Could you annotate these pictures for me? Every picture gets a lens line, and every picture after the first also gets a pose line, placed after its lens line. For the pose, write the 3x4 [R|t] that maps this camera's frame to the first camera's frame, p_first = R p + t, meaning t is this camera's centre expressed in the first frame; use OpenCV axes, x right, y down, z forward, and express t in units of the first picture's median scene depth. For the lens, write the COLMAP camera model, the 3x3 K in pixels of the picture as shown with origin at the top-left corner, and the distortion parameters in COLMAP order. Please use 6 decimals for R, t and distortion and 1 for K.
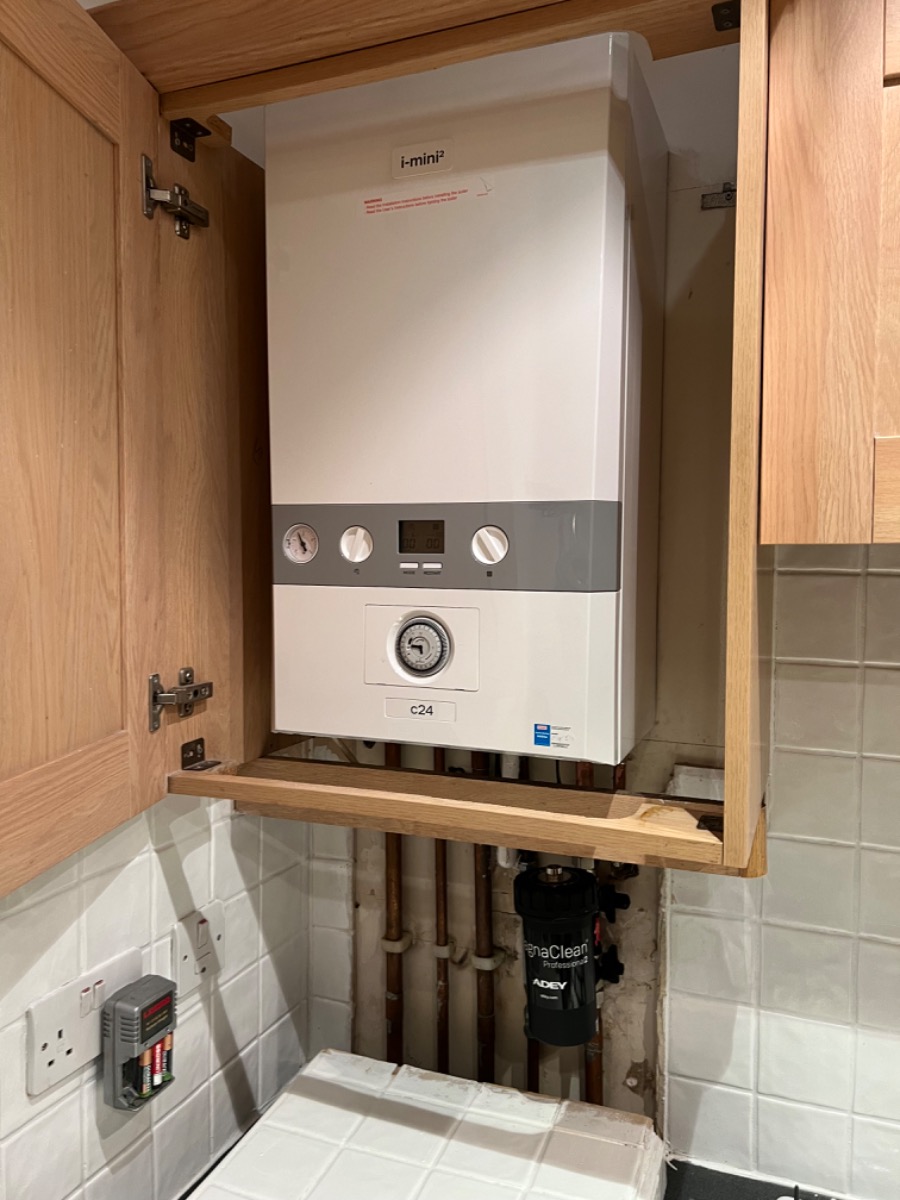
lens RADIAL K [[902.1, 0, 446.7], [0, 902.1, 593.1], [0, 0, 1]] dist [-0.007831, 0.006137]
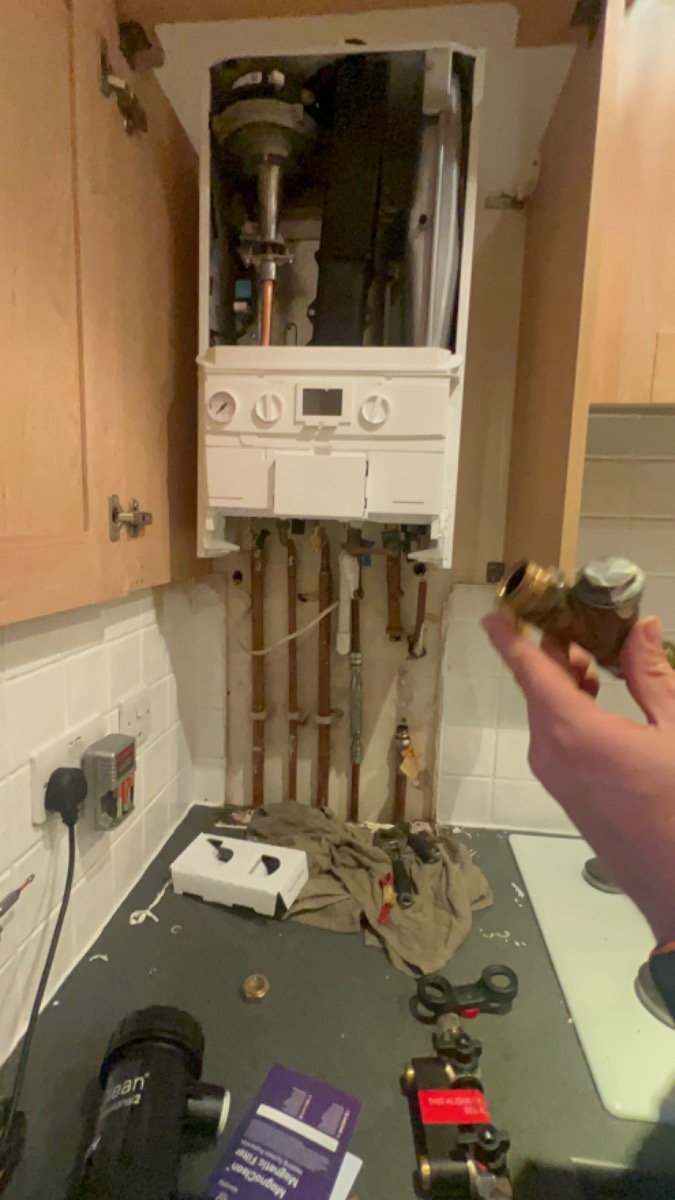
lens RADIAL K [[541.8, 0, 341.2], [0, 541.8, 603.0], [0, 0, 1]] dist [-0.021307, 0.000833]
pose [[0.959448, -0.014933, 0.281491, -0.220069], [-0.015004, 0.994475, 0.103898, 0.144293], [-0.281487, -0.103908, 0.953922, 0.172956]]
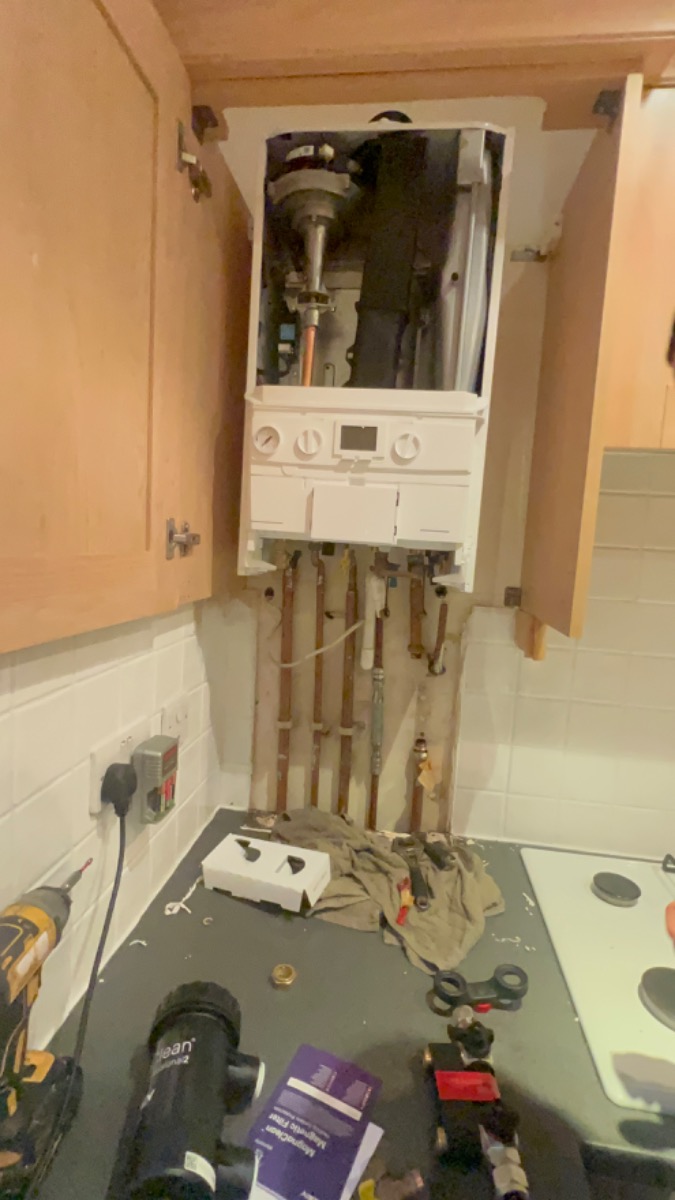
lens RADIAL K [[541.8, 0, 340.6], [0, 541.8, 601.7], [0, 0, 1]] dist [-0.021307, 0.000833]
pose [[0.965823, 0.022455, 0.258229, -0.265146], [-0.042445, 0.996494, 0.072097, 0.135343], [-0.255705, -0.080593, 0.963390, 0.115599]]
